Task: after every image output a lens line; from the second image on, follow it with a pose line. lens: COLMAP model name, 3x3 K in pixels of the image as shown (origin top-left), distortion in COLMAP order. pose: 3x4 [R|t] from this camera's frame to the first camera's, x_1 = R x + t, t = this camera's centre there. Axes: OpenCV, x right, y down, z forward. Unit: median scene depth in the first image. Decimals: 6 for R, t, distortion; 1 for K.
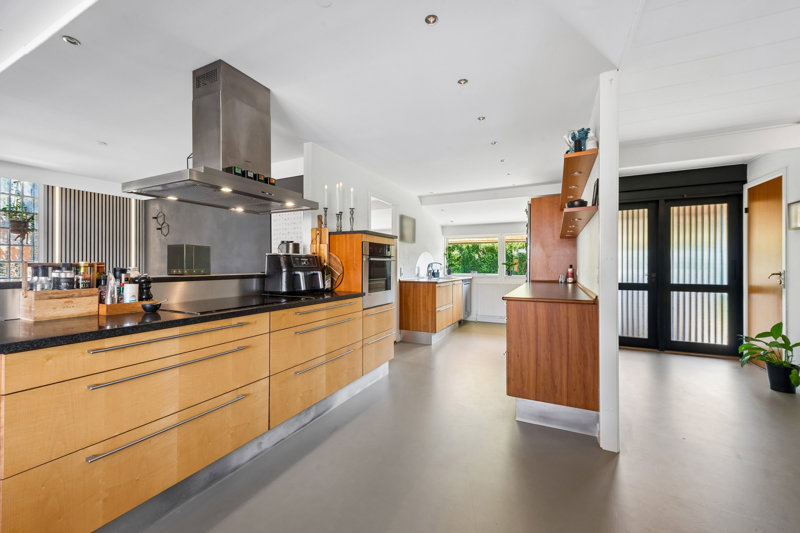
lens RADIAL K [[322.2, 0, 400.7], [0, 322.2, 264.6], [0, 0, 1]] dist [-0.000410, -0.000175]
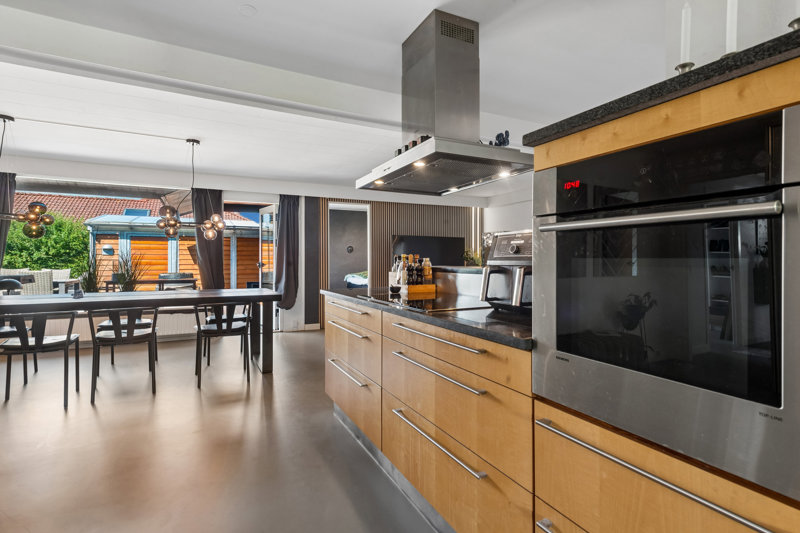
lens RADIAL K [[390.8, 0, 398.1], [0, 390.8, 258.2], [0, 0, 1]] dist [0.001824, 0.000068]
pose [[-0.593457, -0.016663, -0.804693, 0.159278], [-0.002668, 0.999821, -0.018736, 0.009421], [0.804861, -0.008972, -0.593395, 0.684139]]
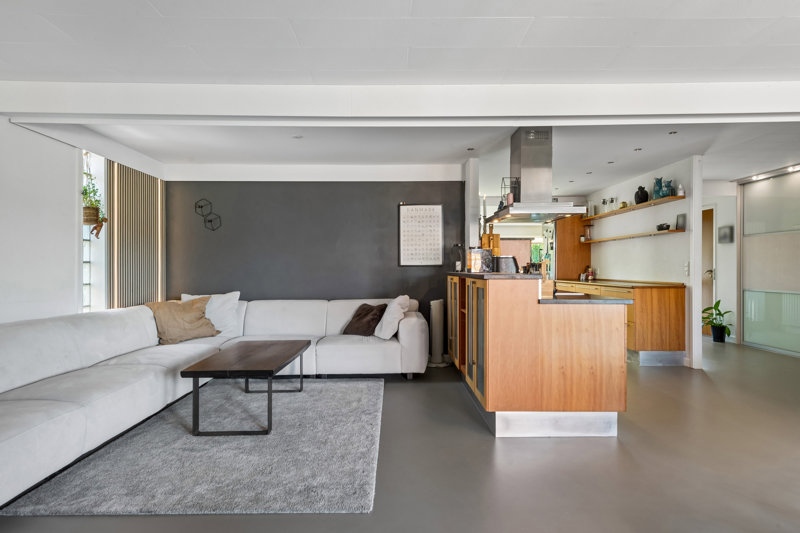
lens RADIAL K [[444.4, 0, 400.0], [0, 444.4, 270.2], [0, 0, 1]] dist [0.007723, 0.000531]
pose [[0.894187, -0.007388, 0.447633, -0.818130], [0.004065, 0.999957, 0.008383, 0.002190], [-0.447676, -0.005677, 0.894178, -0.193479]]
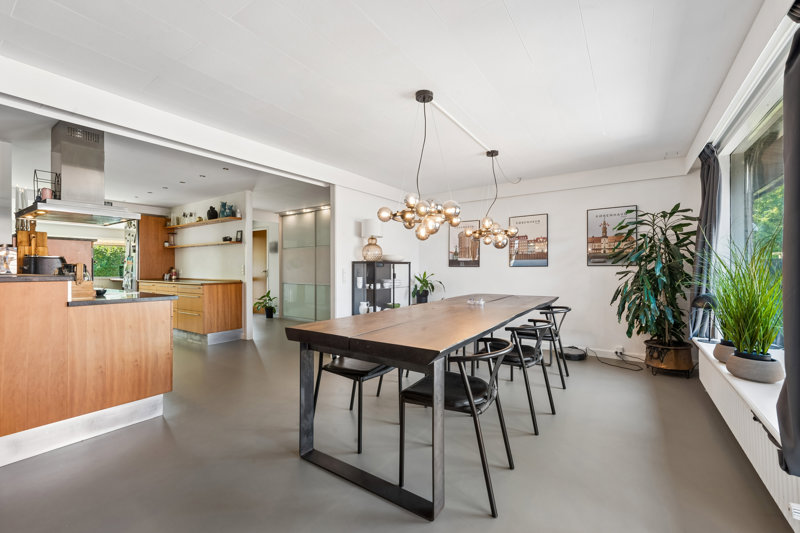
lens RADIAL K [[325.4, 0, 402.2], [0, 325.4, 269.9], [0, 0, 1]] dist [0.001795, 0.000108]
pose [[0.138329, -0.006814, 0.990363, -0.737677], [-0.002570, 0.999970, 0.007239, 0.001492], [-0.990383, -0.003547, 0.138308, -0.229371]]
